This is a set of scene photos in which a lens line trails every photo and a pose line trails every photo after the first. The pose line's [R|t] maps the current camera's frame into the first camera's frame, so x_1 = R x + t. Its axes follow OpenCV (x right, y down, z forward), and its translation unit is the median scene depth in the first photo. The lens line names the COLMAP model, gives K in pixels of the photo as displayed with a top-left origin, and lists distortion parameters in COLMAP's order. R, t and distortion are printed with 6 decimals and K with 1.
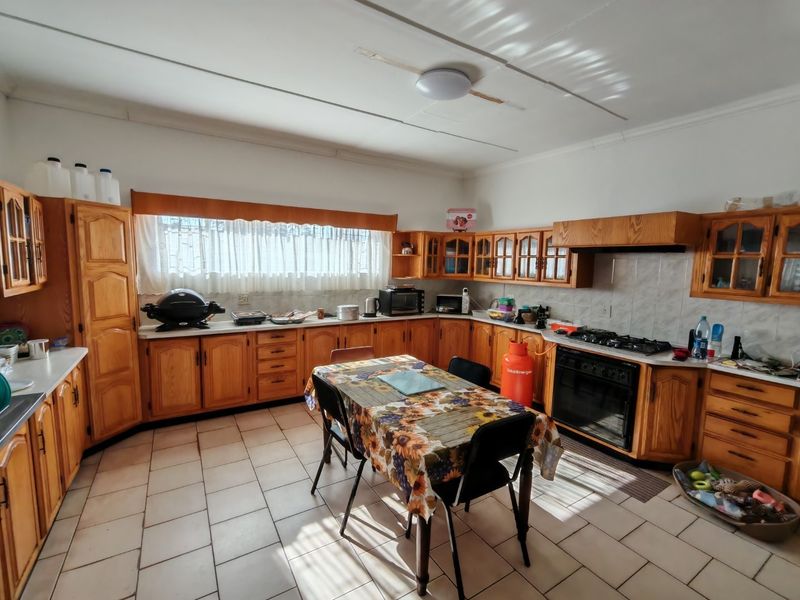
lens RADIAL K [[364.6, 0, 399.5], [0, 364.6, 302.4], [0, 0, 1]] dist [-0.012209, 0.003098]
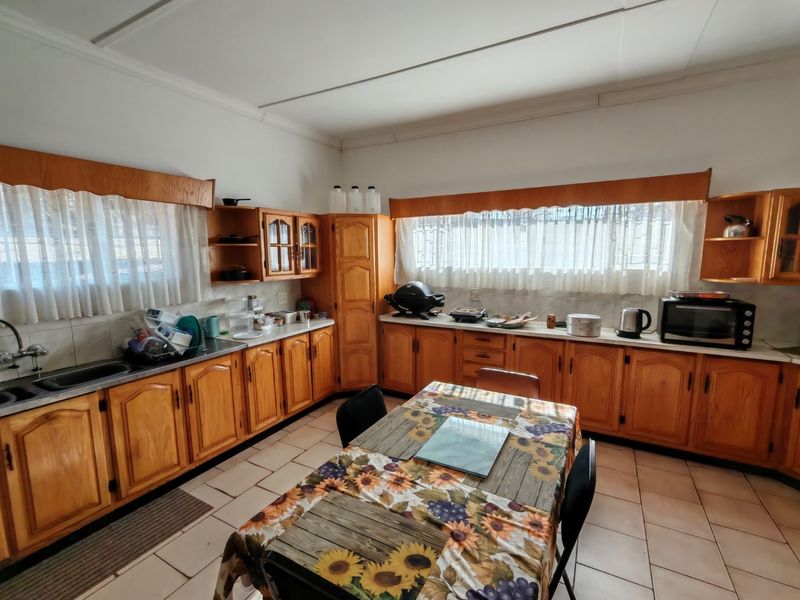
lens RADIAL K [[364.6, 0, 399.6], [0, 364.6, 299.4], [0, 0, 1]] dist [-0.012209, 0.003098]
pose [[0.486072, 0.087062, -0.869571, 0.407892], [-0.077554, 0.995397, 0.056308, -0.047208], [0.870471, 0.040069, 0.490586, 0.467809]]
